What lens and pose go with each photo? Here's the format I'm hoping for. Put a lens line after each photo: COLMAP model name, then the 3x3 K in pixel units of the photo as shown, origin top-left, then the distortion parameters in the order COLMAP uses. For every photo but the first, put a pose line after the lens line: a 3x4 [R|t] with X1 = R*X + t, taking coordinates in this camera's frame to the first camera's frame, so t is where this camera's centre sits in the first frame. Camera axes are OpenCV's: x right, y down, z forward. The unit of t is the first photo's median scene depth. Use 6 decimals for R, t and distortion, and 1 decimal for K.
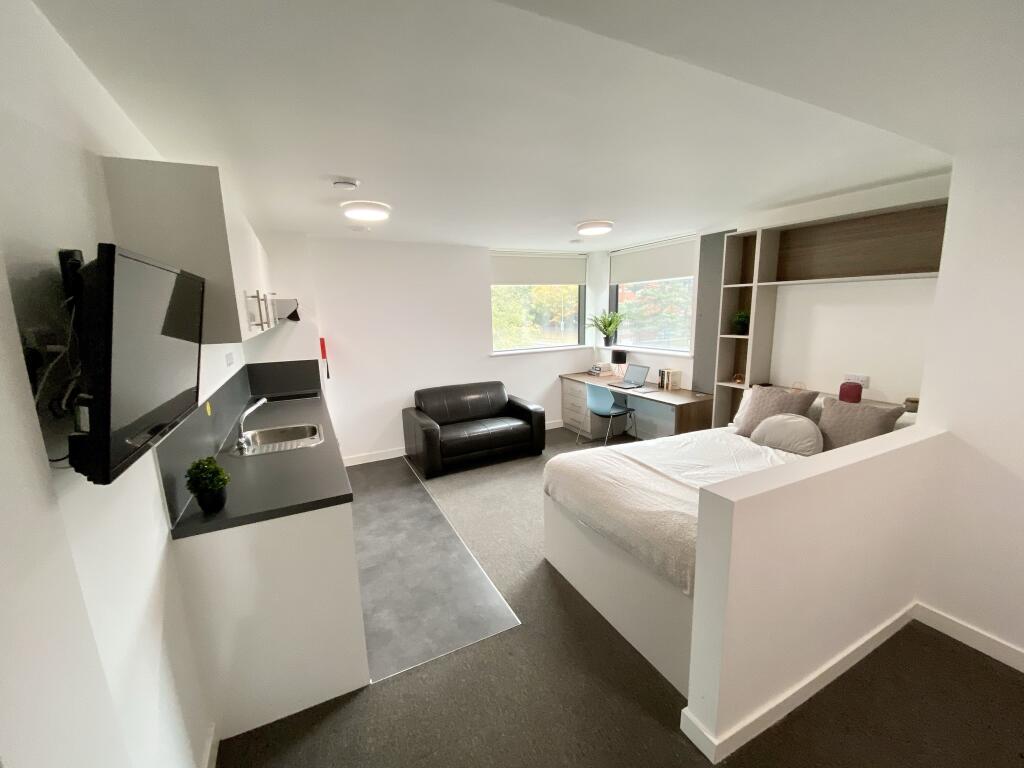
lens RADIAL K [[411.8, 0, 510.5], [0, 411.8, 387.5], [0, 0, 1]] dist [0.031896, -0.028738]
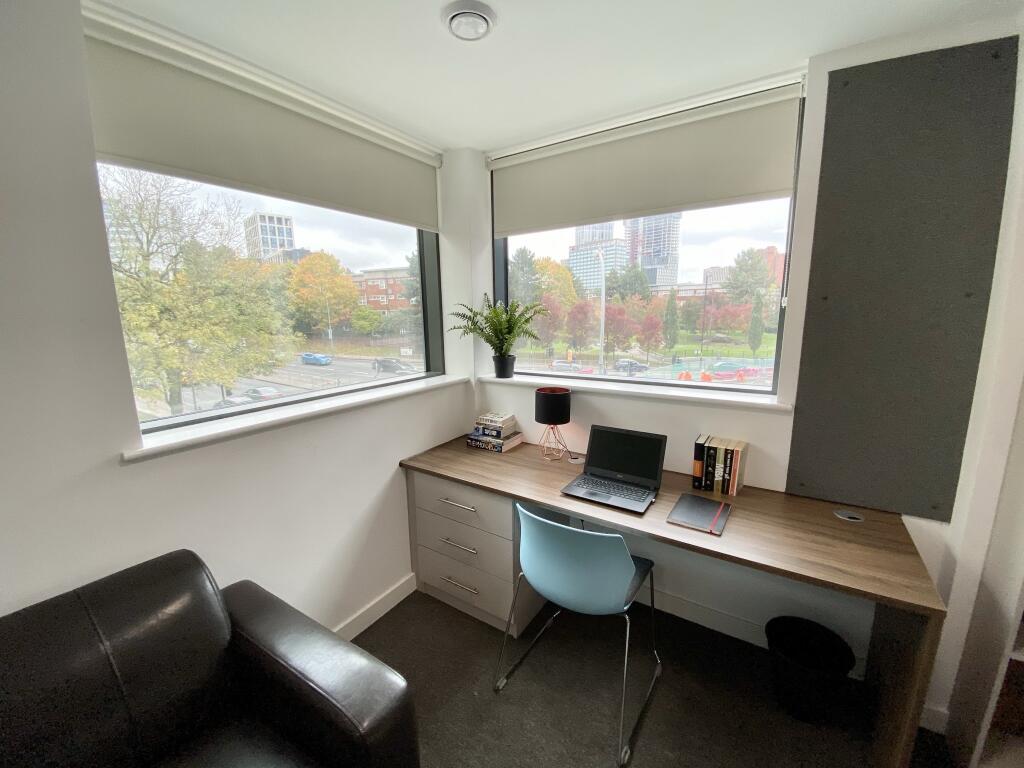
lens RADIAL K [[411.8, 0, 510.5], [0, 411.8, 387.5], [0, 0, 1]] dist [0.031896, -0.028738]
pose [[0.859424, -0.073088, 0.506013, 0.022839], [0.082695, 0.996569, 0.003493, -0.097624], [-0.504532, 0.038843, 0.862519, 0.679360]]
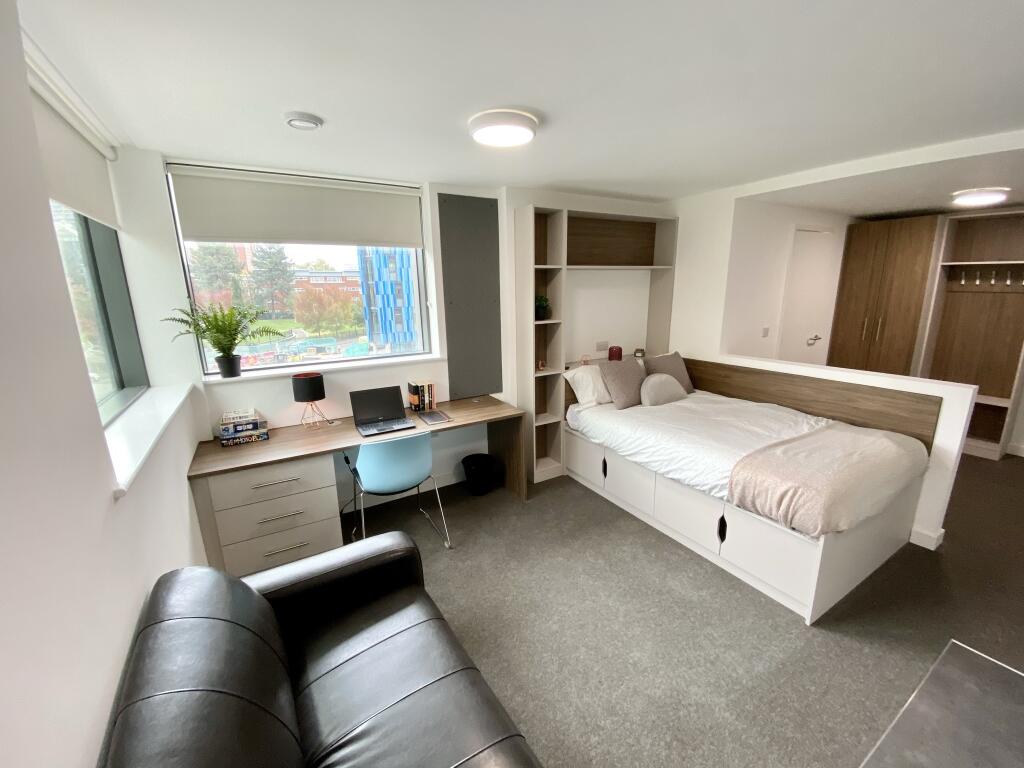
lens RADIAL K [[411.8, 0, 510.5], [0, 411.8, 387.5], [0, 0, 1]] dist [0.031896, -0.028738]
pose [[-0.081335, -0.200074, 0.976399, -0.268561], [0.207860, 0.954699, 0.212942, -0.133181], [-0.974771, 0.220274, -0.036063, 0.783956]]
